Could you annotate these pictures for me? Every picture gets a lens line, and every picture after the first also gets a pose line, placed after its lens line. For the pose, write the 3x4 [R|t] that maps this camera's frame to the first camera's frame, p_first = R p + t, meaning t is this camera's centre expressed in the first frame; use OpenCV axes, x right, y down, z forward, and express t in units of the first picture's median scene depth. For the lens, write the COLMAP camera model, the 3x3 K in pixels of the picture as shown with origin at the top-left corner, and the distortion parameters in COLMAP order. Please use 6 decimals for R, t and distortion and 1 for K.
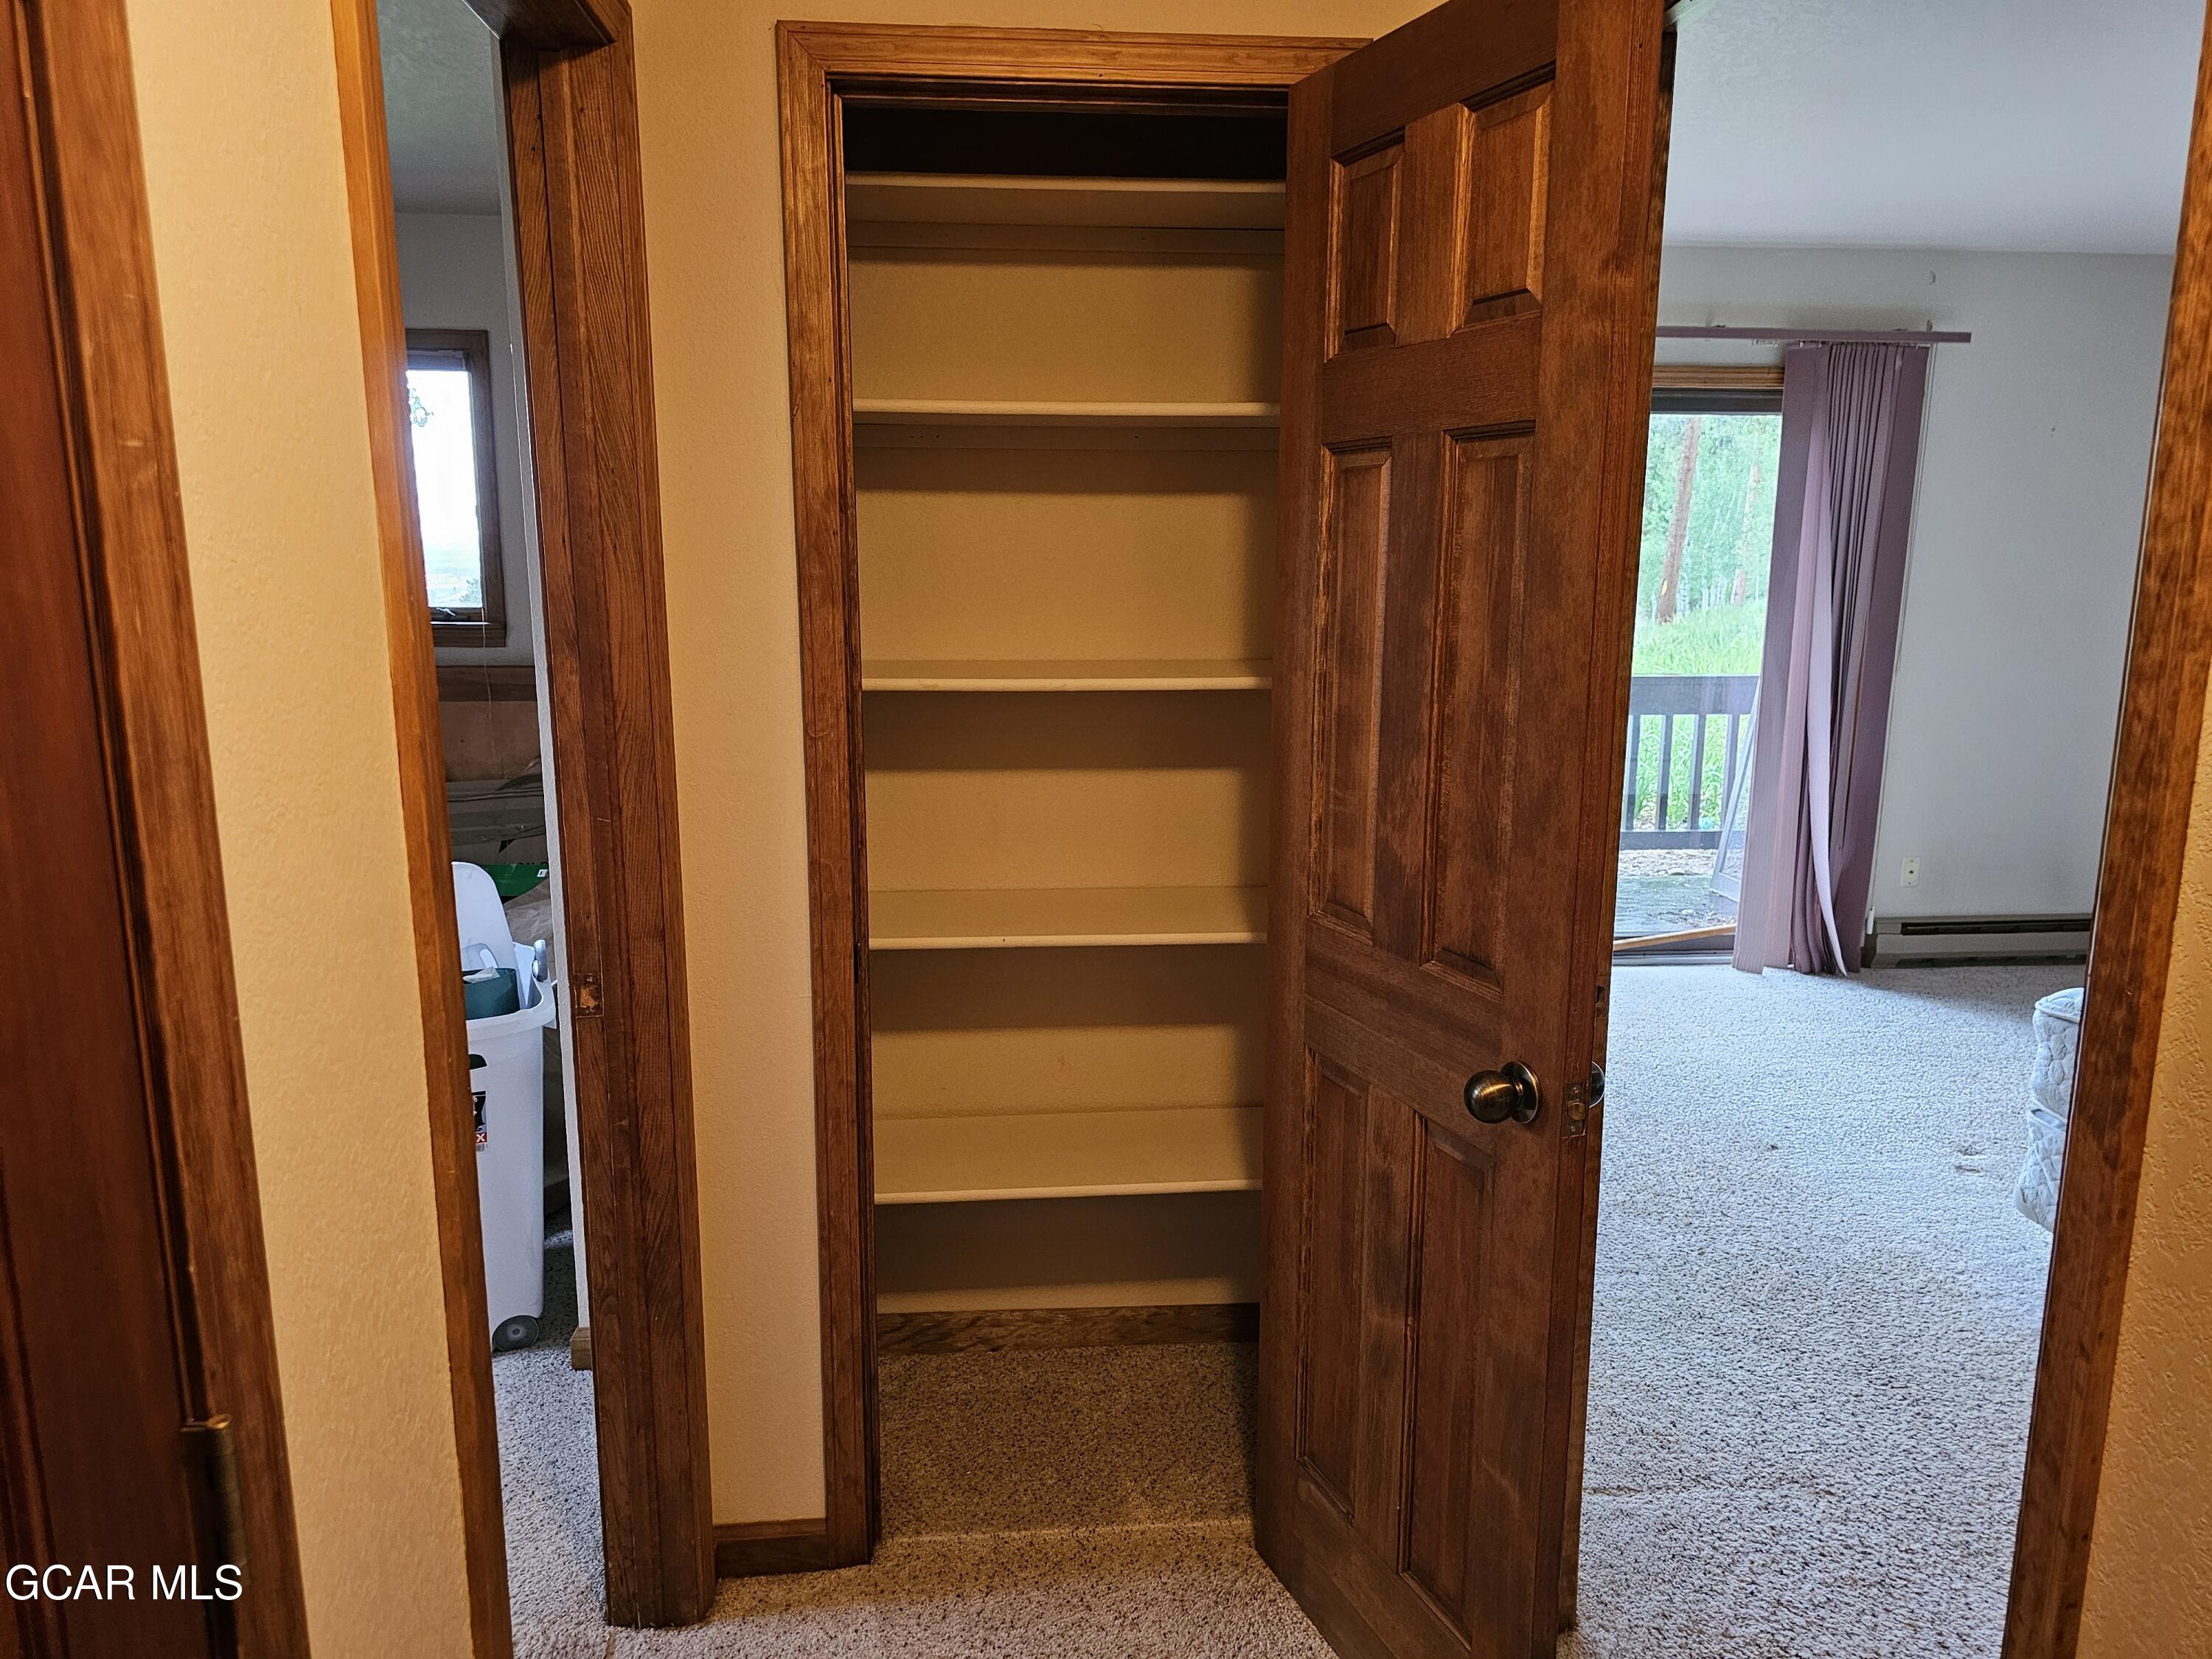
lens RADIAL K [[1473.3, 0, 1105.1], [0, 1473.3, 799.7], [0, 0, 1]] dist [0.062251, -0.058158]
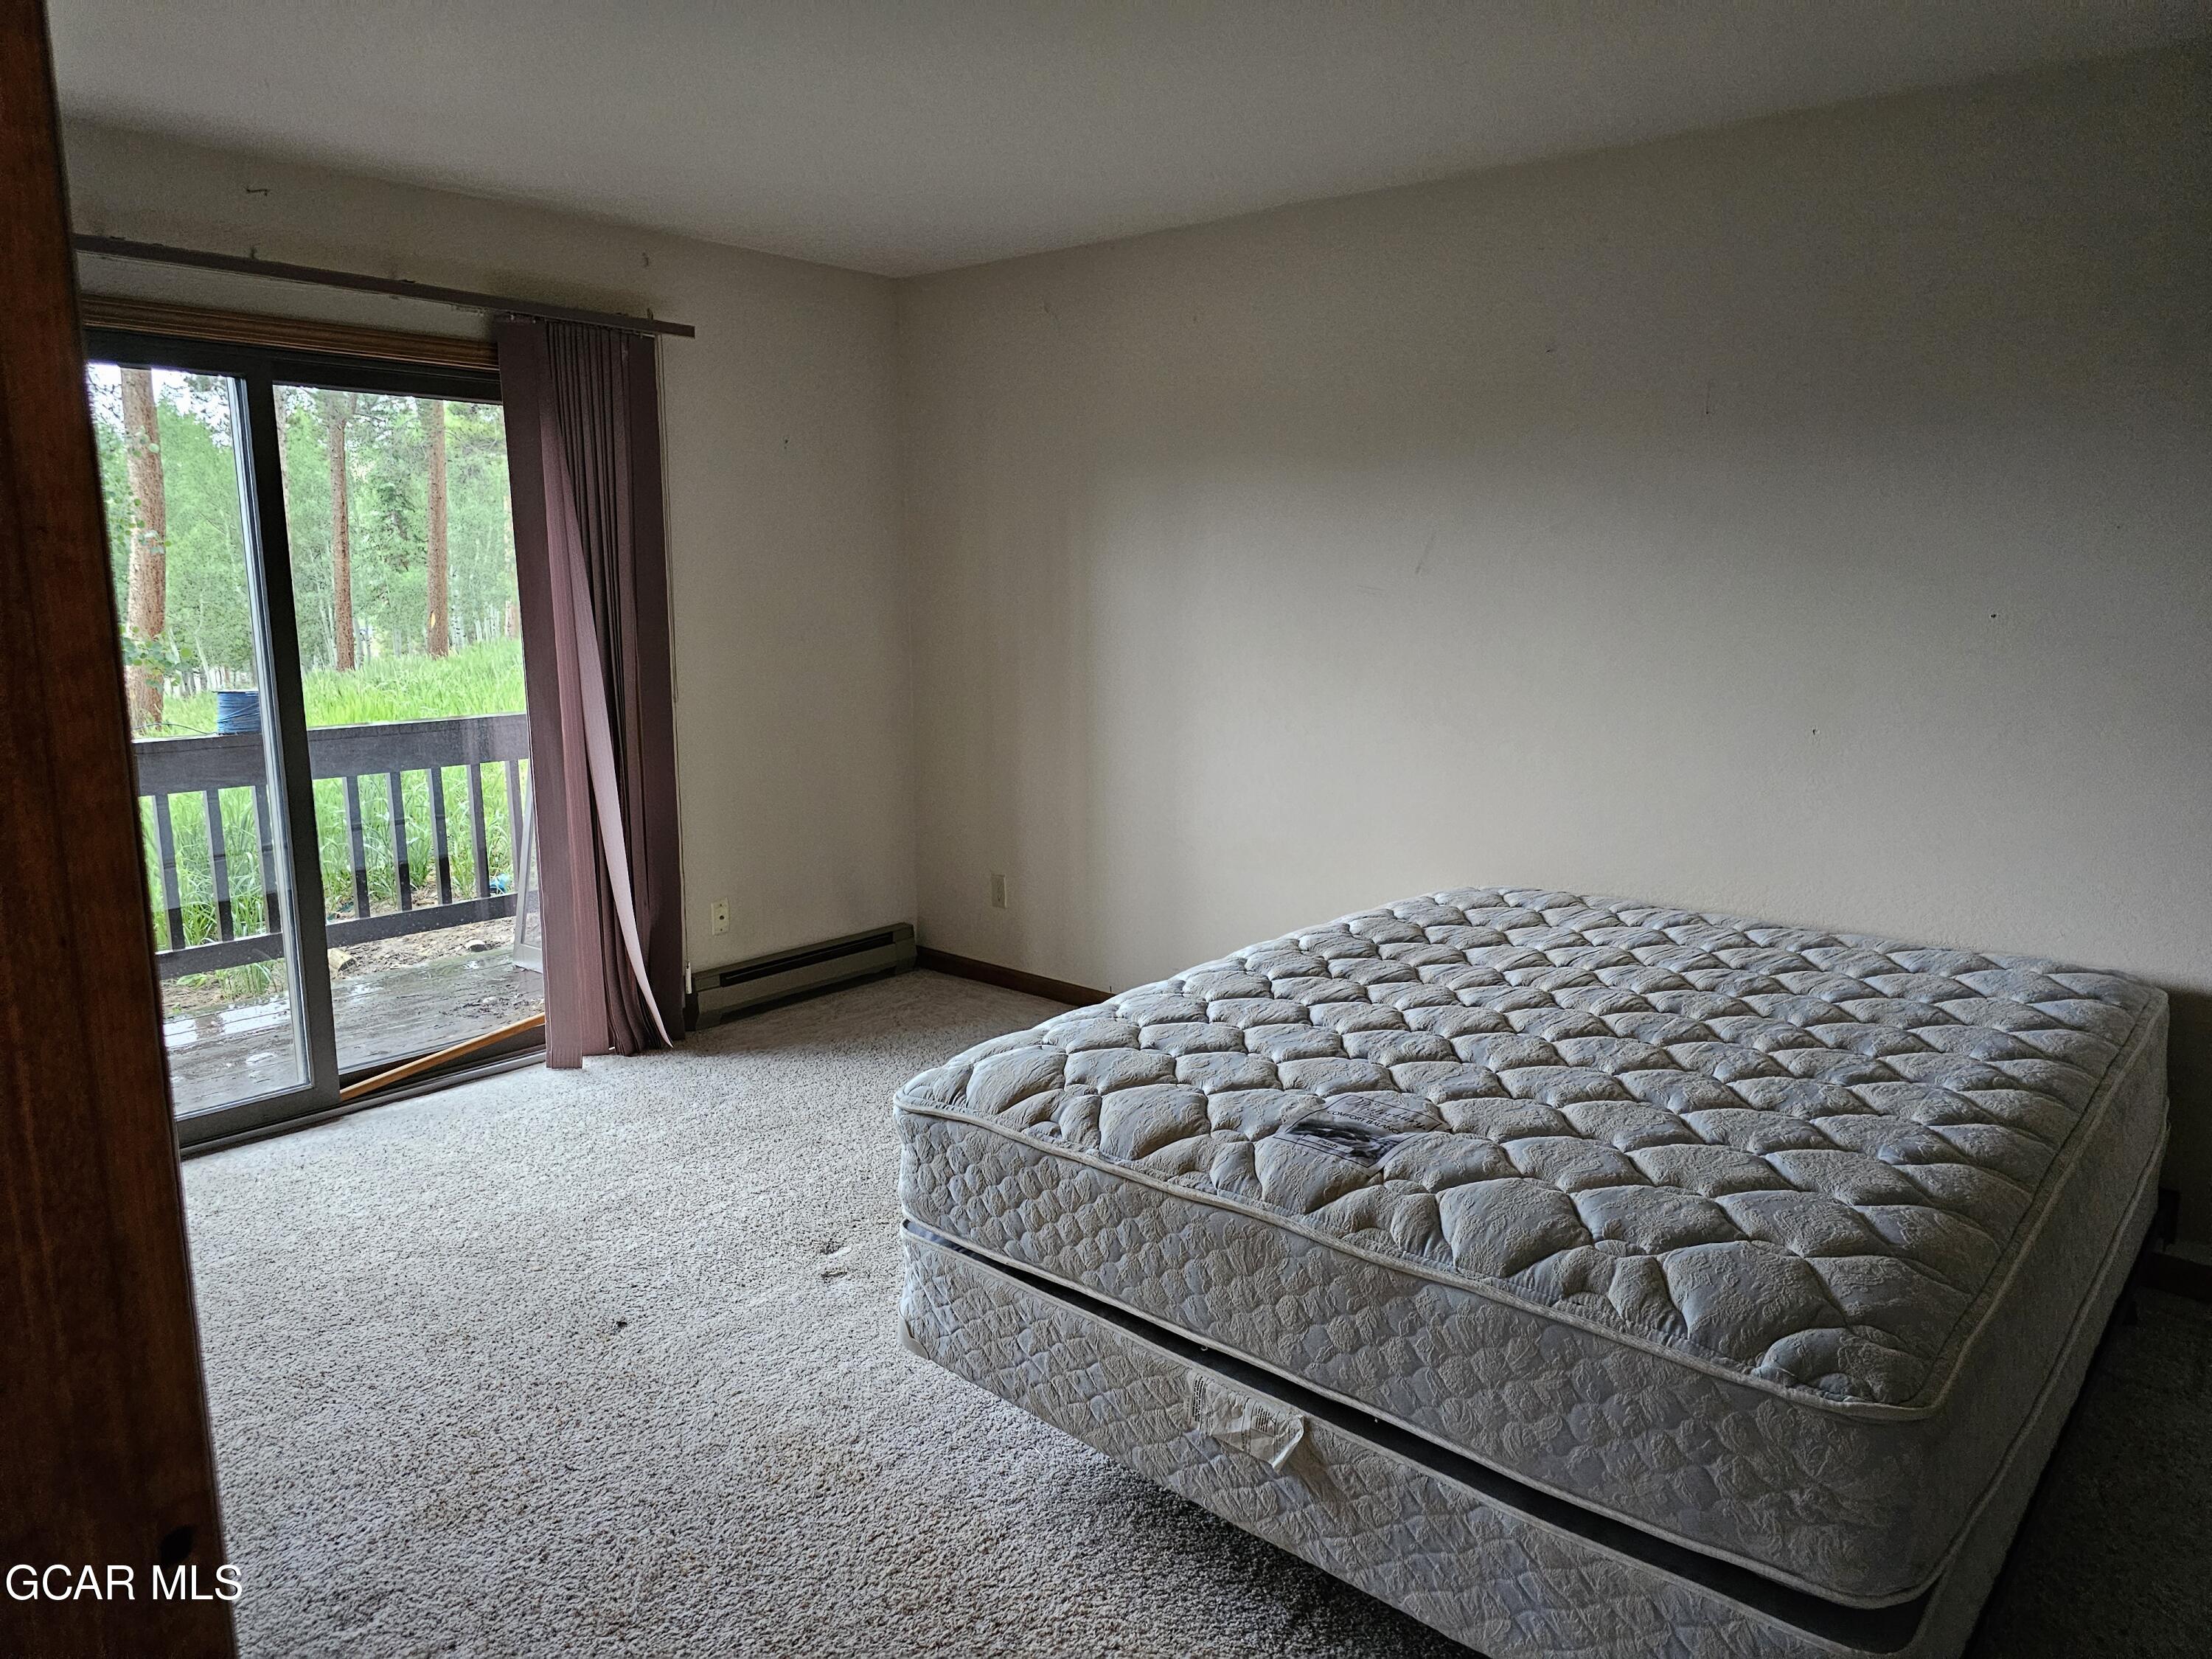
lens RADIAL K [[1473.3, 0, 1105.1], [0, 1473.3, 799.7], [0, 0, 1]] dist [0.062251, -0.058158]
pose [[0.713224, -0.118788, 0.690797, 0.098653], [0.133287, 0.990537, 0.032716, -0.024496], [-0.688146, 0.068740, 0.722308, 0.195480]]
